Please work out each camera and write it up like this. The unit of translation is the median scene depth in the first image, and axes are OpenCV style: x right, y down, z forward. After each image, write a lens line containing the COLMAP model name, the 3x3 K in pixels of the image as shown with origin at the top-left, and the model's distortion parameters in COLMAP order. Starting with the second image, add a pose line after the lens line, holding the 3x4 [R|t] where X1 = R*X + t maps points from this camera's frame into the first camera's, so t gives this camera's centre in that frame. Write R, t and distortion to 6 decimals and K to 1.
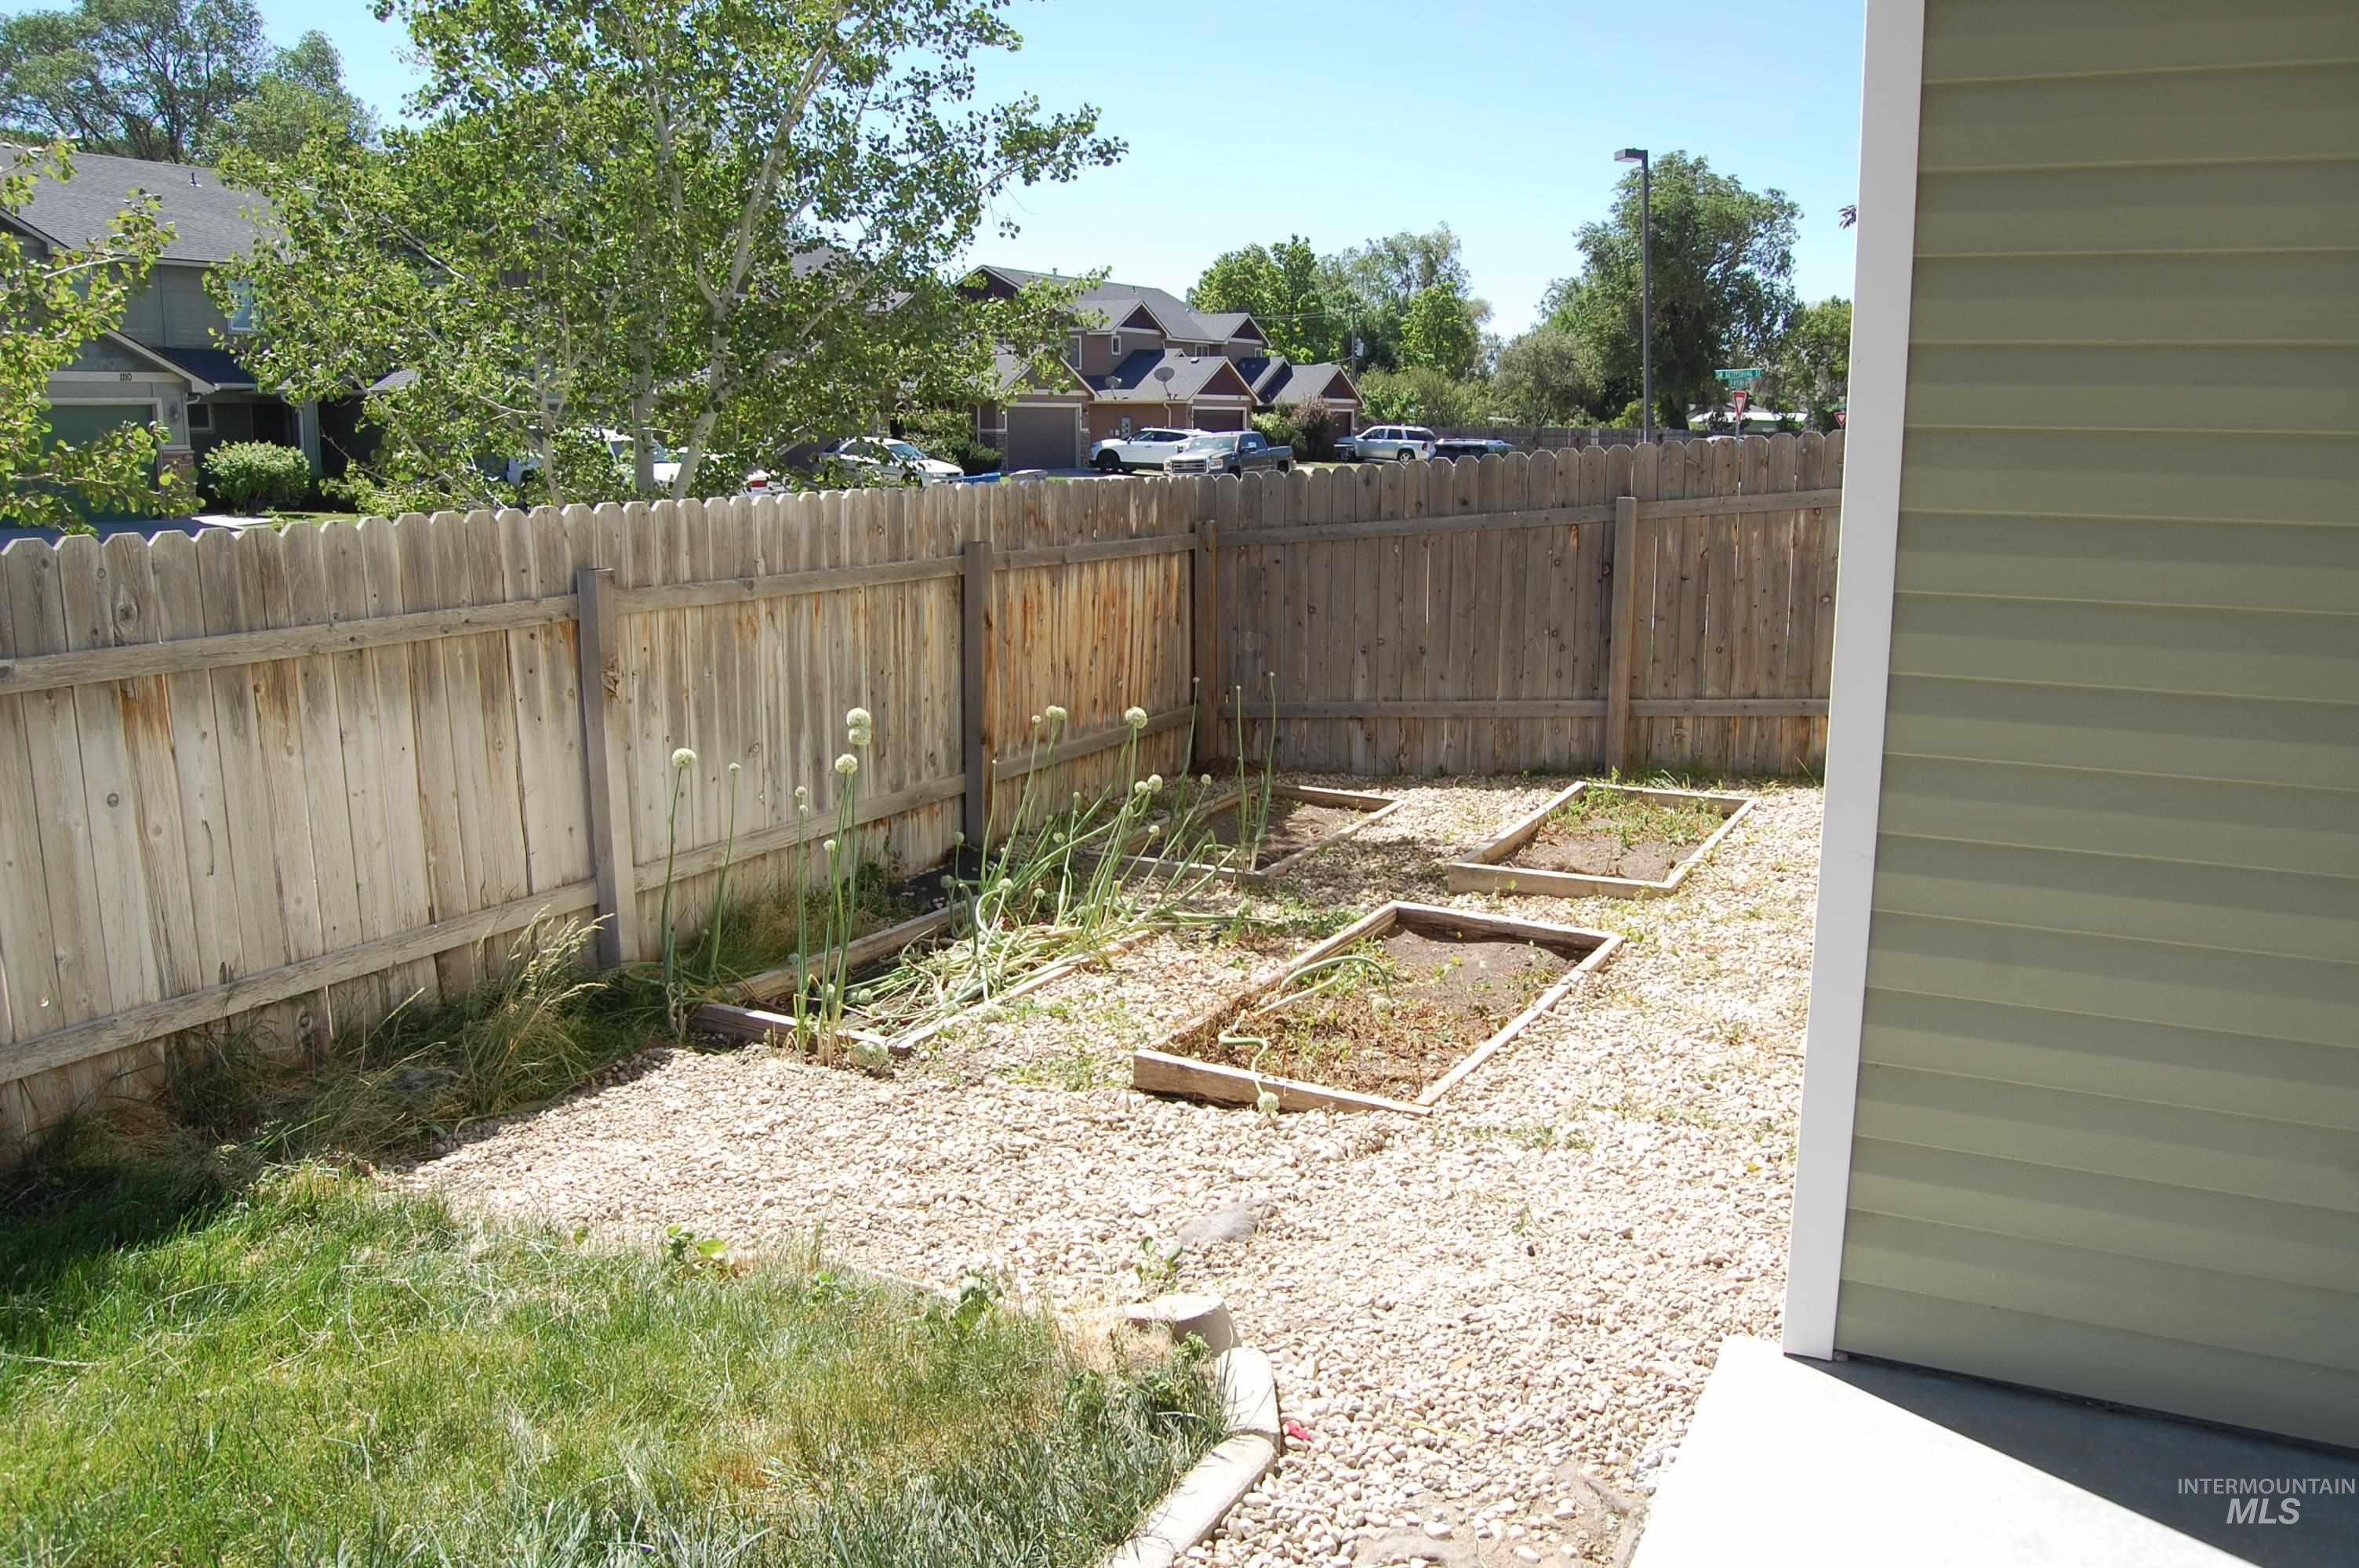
lens RADIAL K [[1808.8, 0, 1179.1], [0, 1808.8, 777.2], [0, 0, 1]] dist [-0.067798, -0.004300]
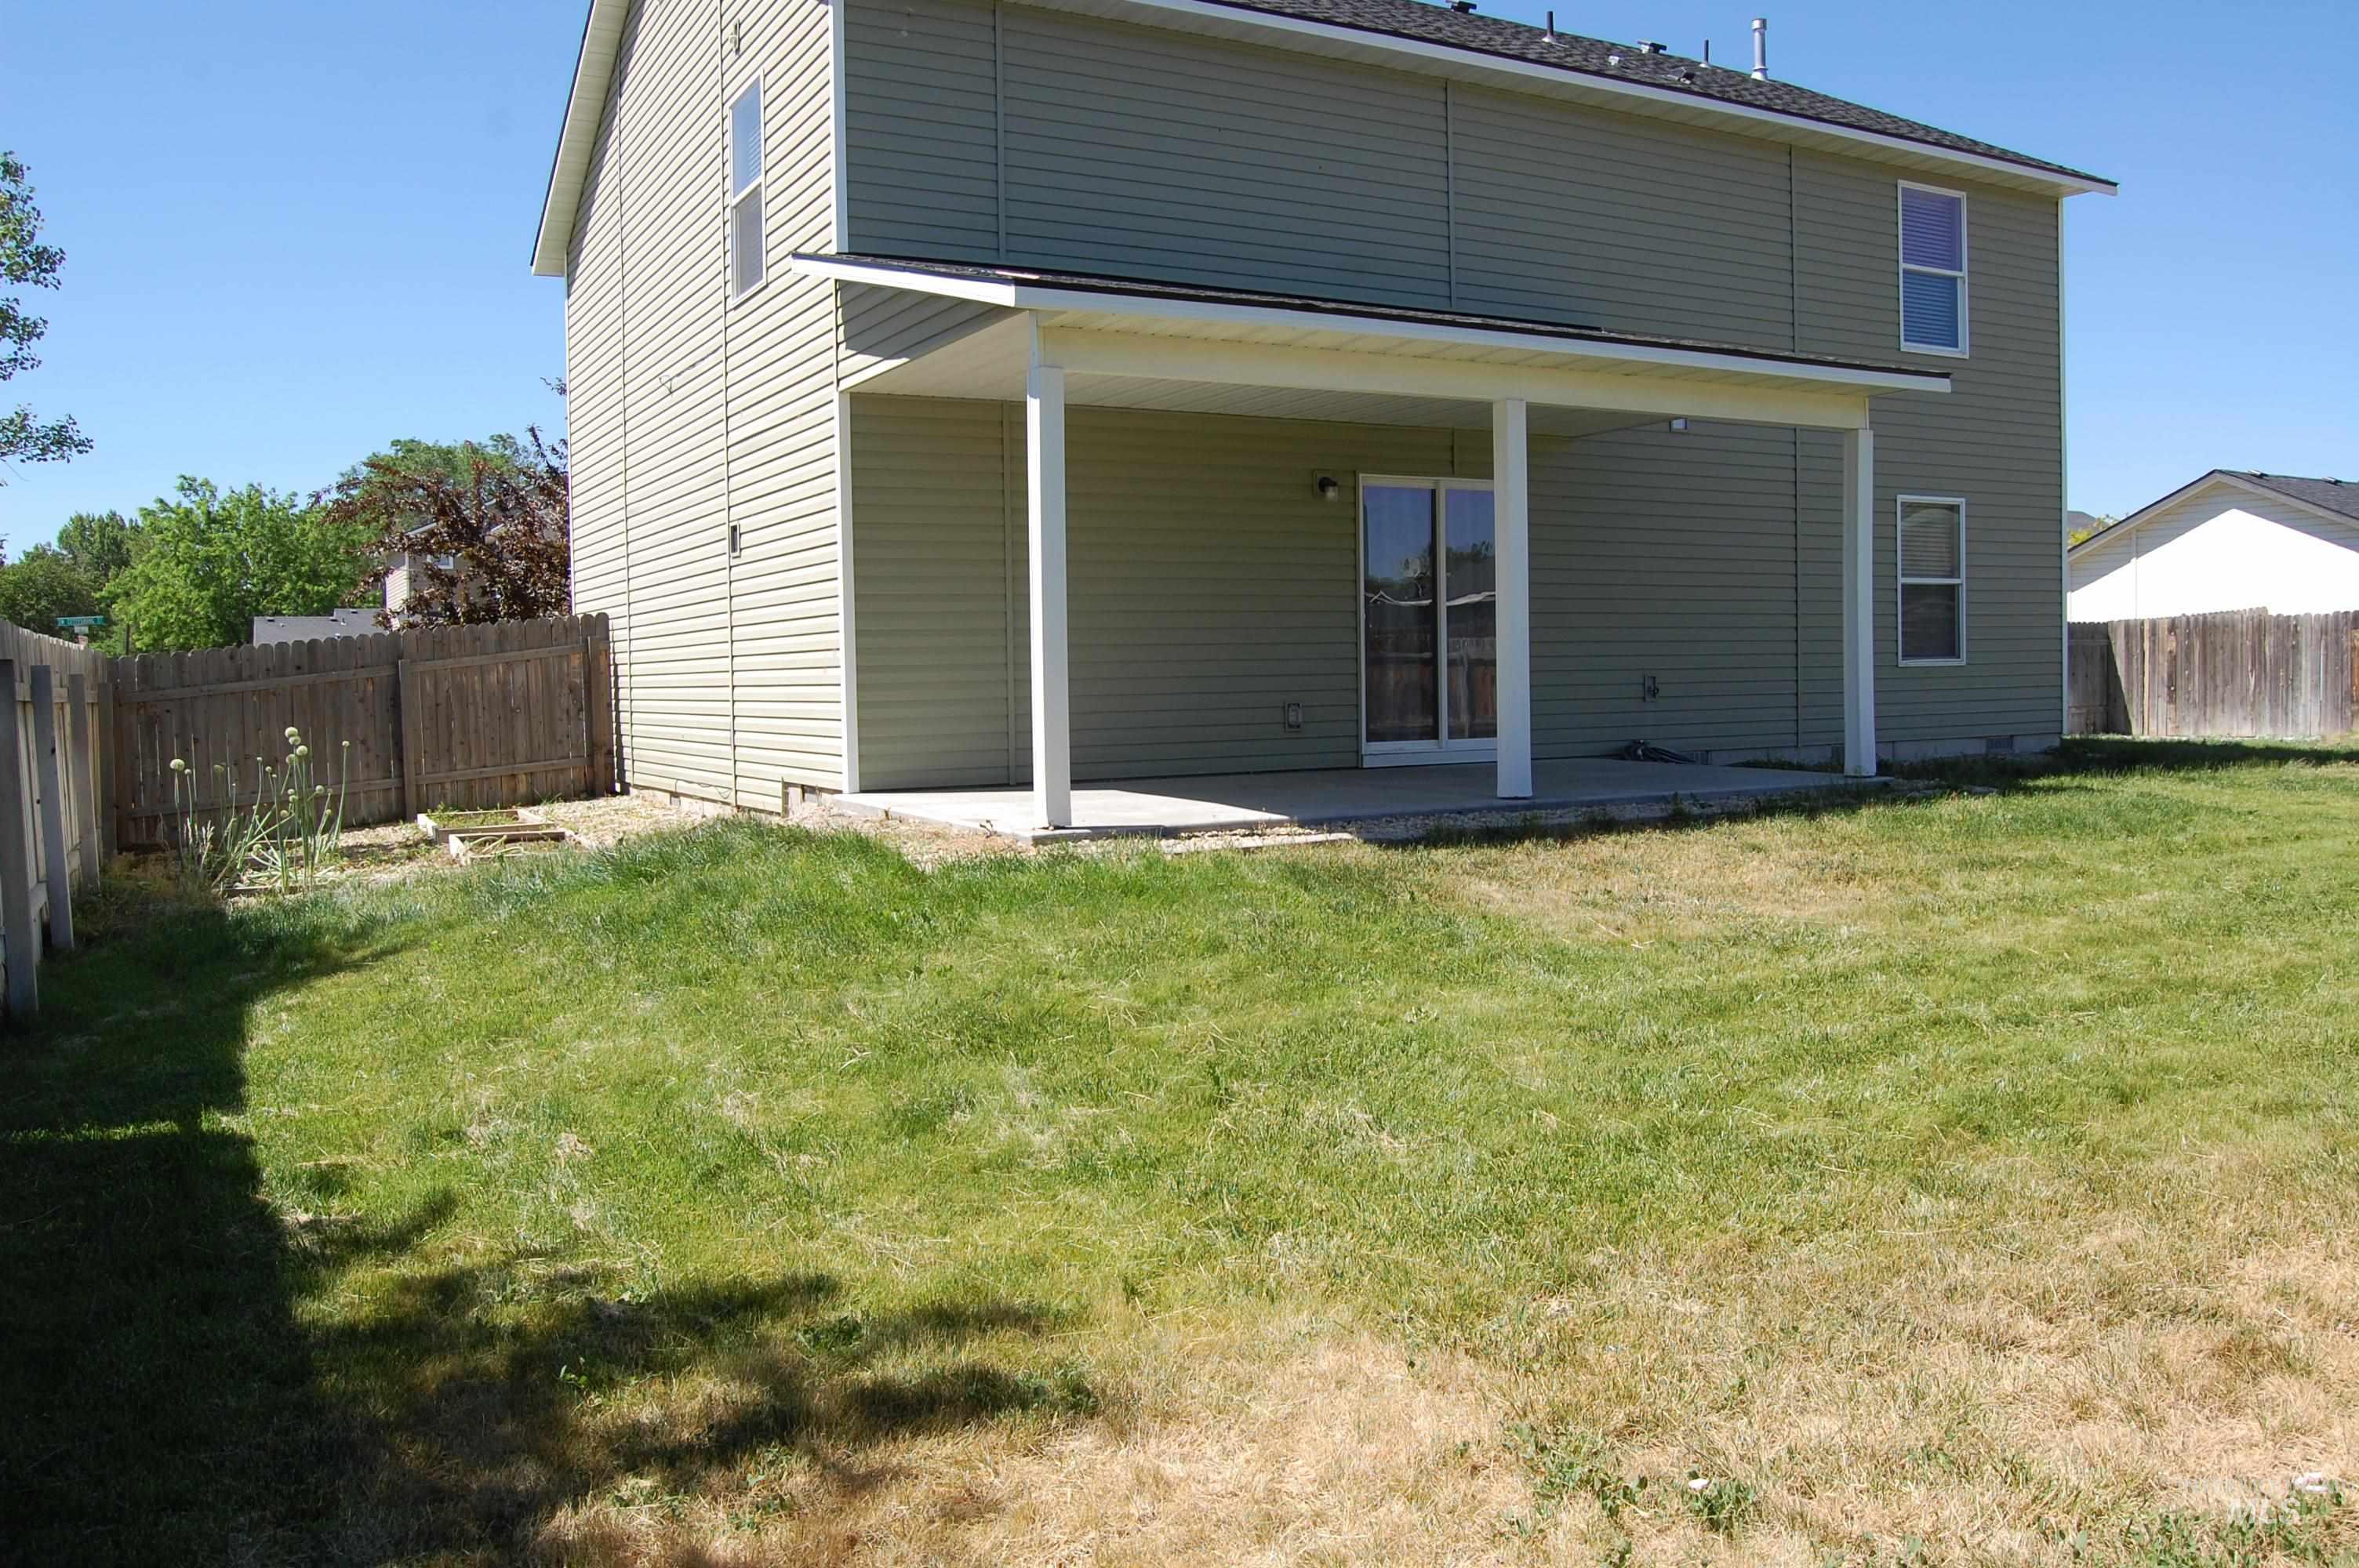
lens RADIAL K [[1808.8, 0, 1185.3], [0, 1808.8, 771.9], [0, 0, 1]] dist [-0.067798, -0.004300]
pose [[0.553889, -0.054229, 0.830823, -1.242741], [0.179543, 0.982178, -0.055589, 0.295400], [-0.813002, 0.179958, 0.553754, -0.906125]]
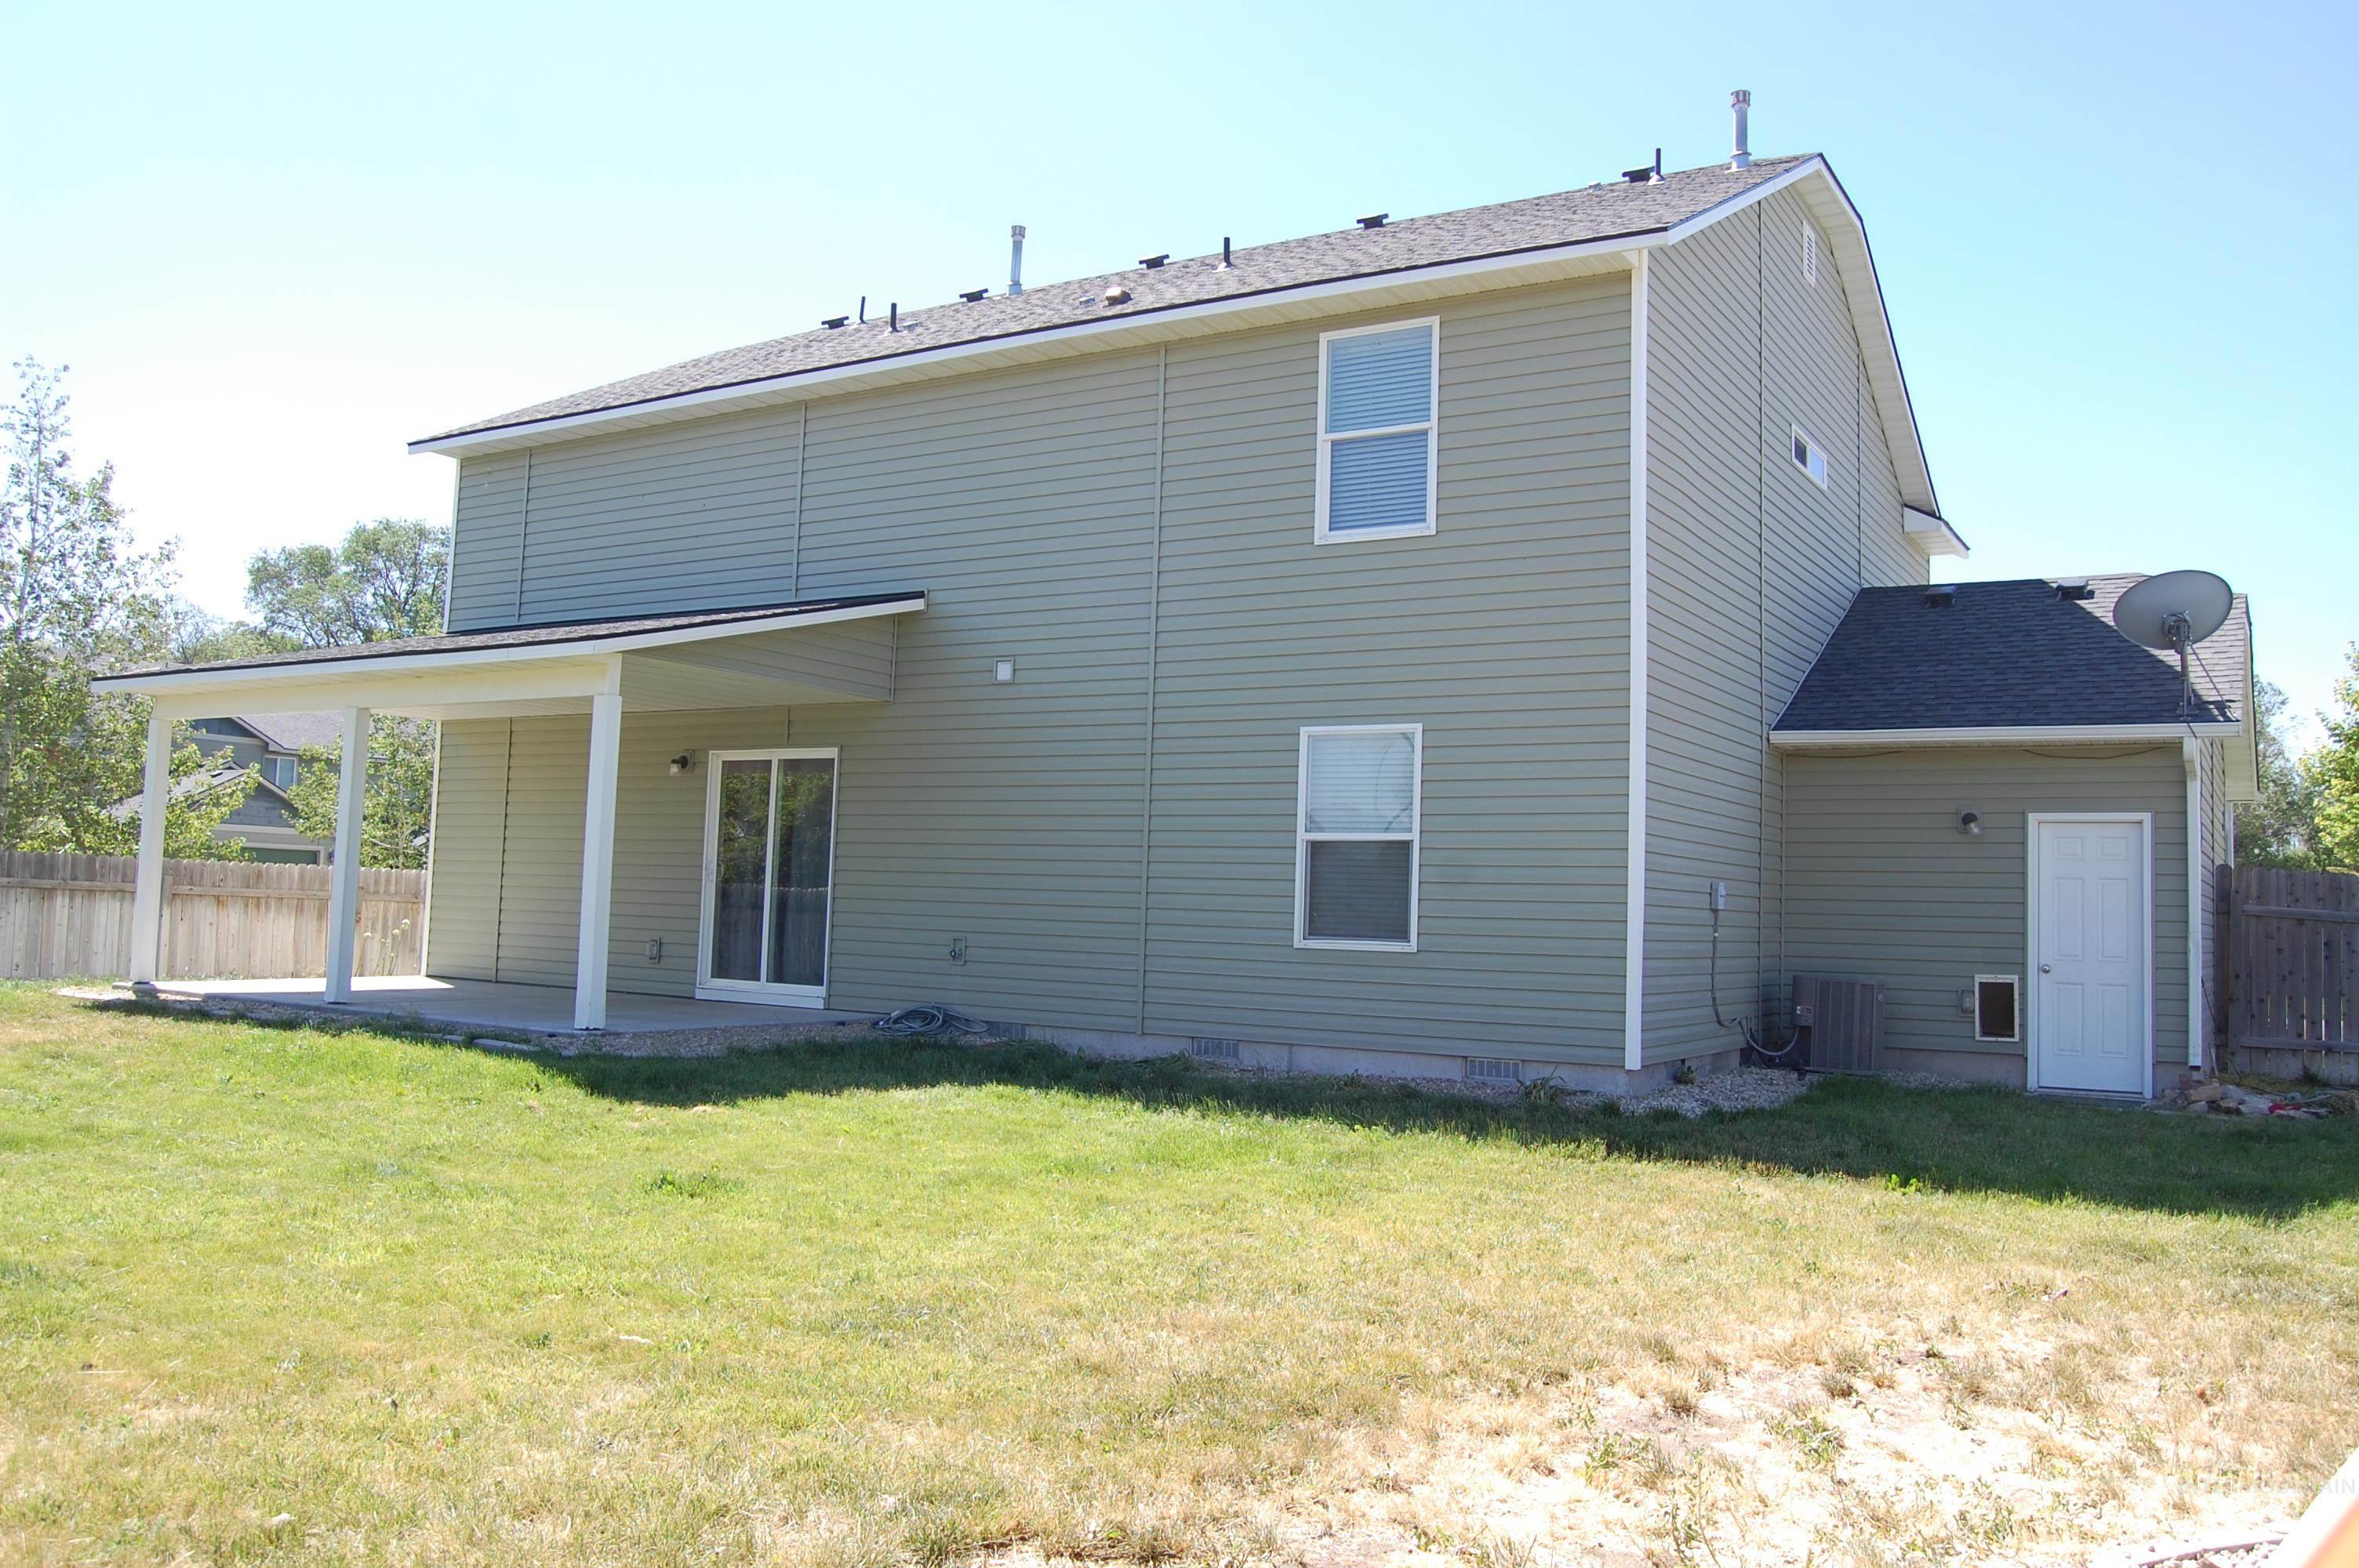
lens RADIAL K [[1808.8, 0, 1177.9], [0, 1808.8, 787.3], [0, 0, 1]] dist [-0.067798, -0.004300]
pose [[0.996781, 0.024707, -0.076271, 1.603783], [-0.043572, 0.965516, -0.256673, 0.547957], [0.067299, 0.259170, 0.963484, -2.394949]]
